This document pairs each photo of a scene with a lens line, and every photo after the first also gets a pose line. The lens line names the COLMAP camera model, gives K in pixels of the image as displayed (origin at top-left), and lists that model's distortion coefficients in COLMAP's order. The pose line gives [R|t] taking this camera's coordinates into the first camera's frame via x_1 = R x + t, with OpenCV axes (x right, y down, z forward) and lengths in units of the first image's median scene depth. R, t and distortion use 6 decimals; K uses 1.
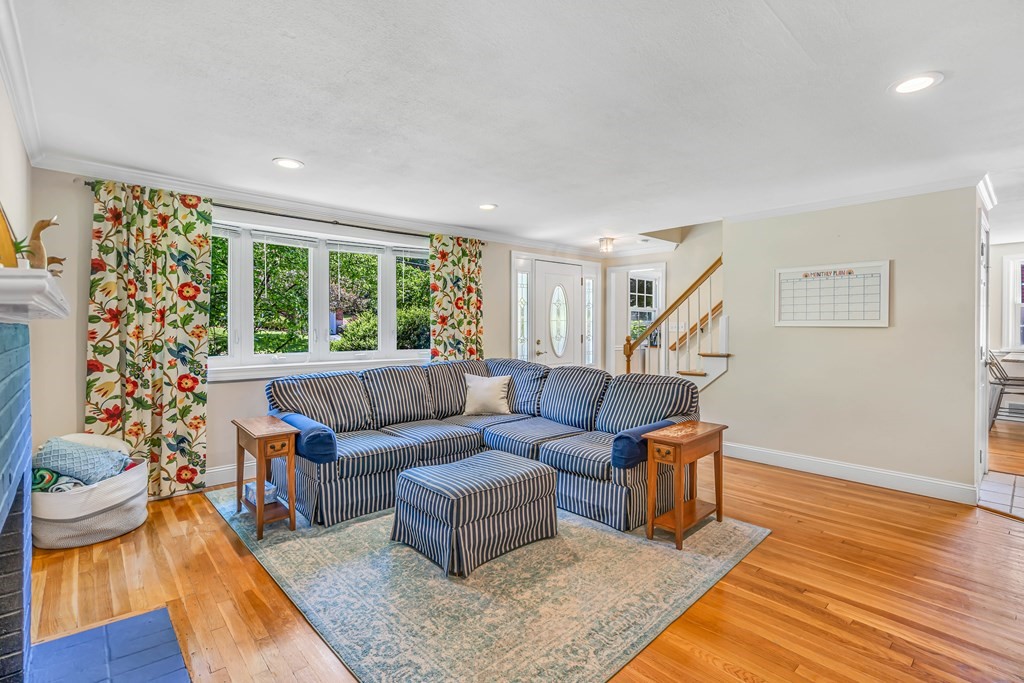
lens RADIAL K [[472.8, 0, 517.2], [0, 472.8, 327.2], [0, 0, 1]] dist [0.026008, -0.000316]
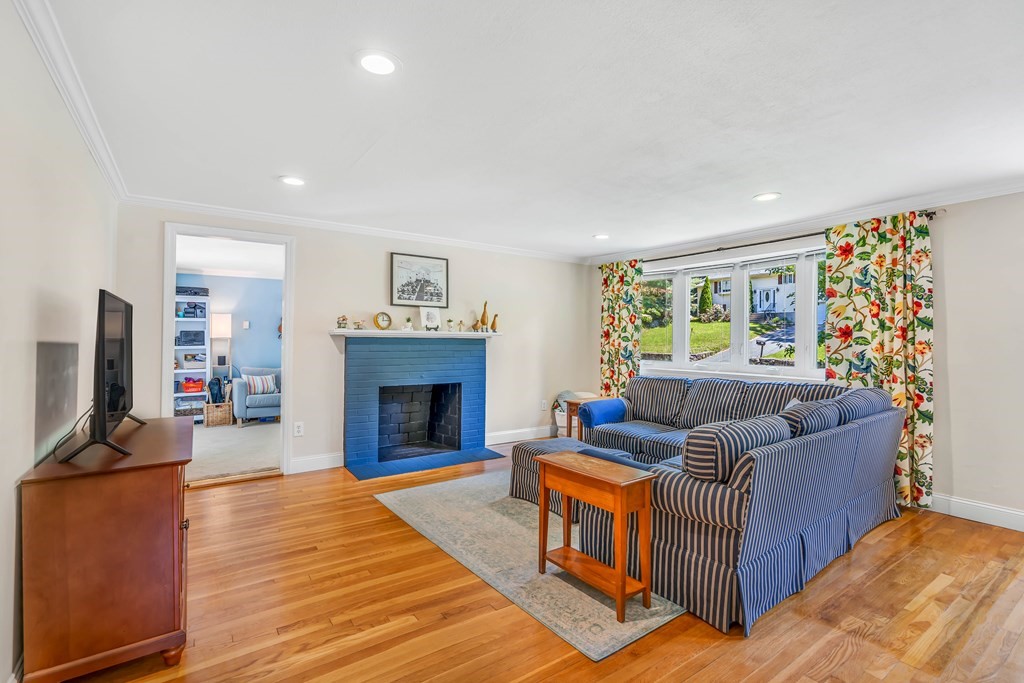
lens RADIAL K [[483.4, 0, 537.6], [0, 483.4, 340.2], [0, 0, 1]] dist [-0.036324, 0.000043]
pose [[-0.106873, -0.000631, -0.994272, 0.628502], [-0.011170, 0.999937, 0.000566, 0.002030], [0.994210, 0.011167, -0.106873, 0.533236]]
